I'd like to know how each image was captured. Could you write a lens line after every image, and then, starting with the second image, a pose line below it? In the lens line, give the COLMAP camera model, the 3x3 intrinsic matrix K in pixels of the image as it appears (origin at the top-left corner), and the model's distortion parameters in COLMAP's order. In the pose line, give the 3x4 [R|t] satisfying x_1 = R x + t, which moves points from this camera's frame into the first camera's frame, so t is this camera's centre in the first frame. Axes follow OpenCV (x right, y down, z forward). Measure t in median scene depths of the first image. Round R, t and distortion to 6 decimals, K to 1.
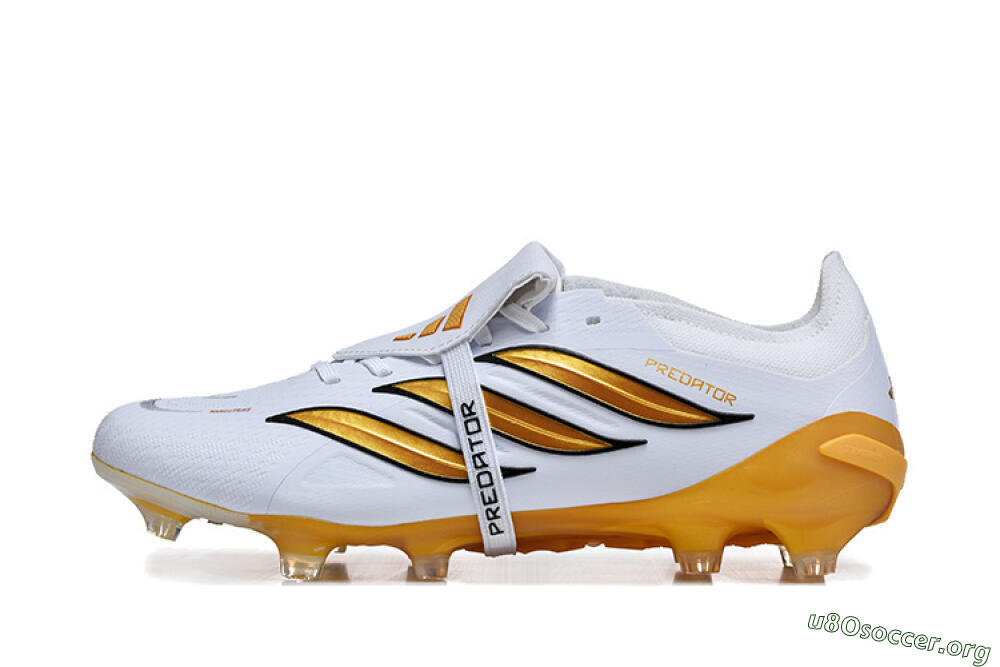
lens RADIAL K [[2970.1, 0, 500.0], [0, 2970.1, 333.5], [0, 0, 1]] dist [0.012069, 0.165453]
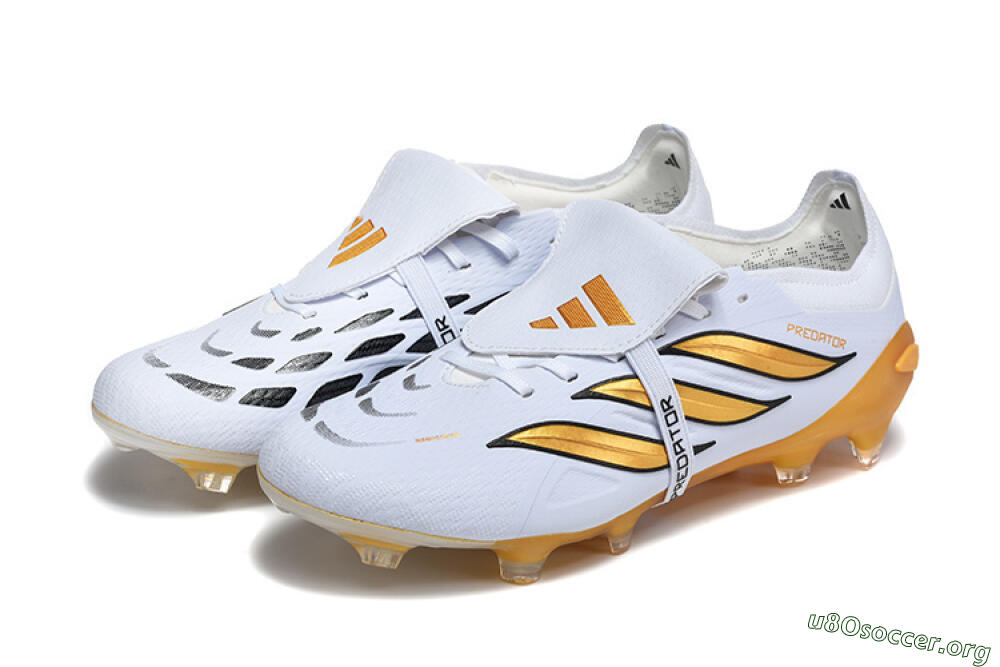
lens RADIAL K [[2970.1, 0, 500.0], [0, 2970.1, 333.5], [0, 0, 1]] dist [0.012069, 0.165453]
pose [[0.773412, -0.216579, 0.595757, -0.695332], [0.006453, 0.942465, 0.334243, -0.359938], [-0.633870, -0.254663, 0.730312, 0.255214]]
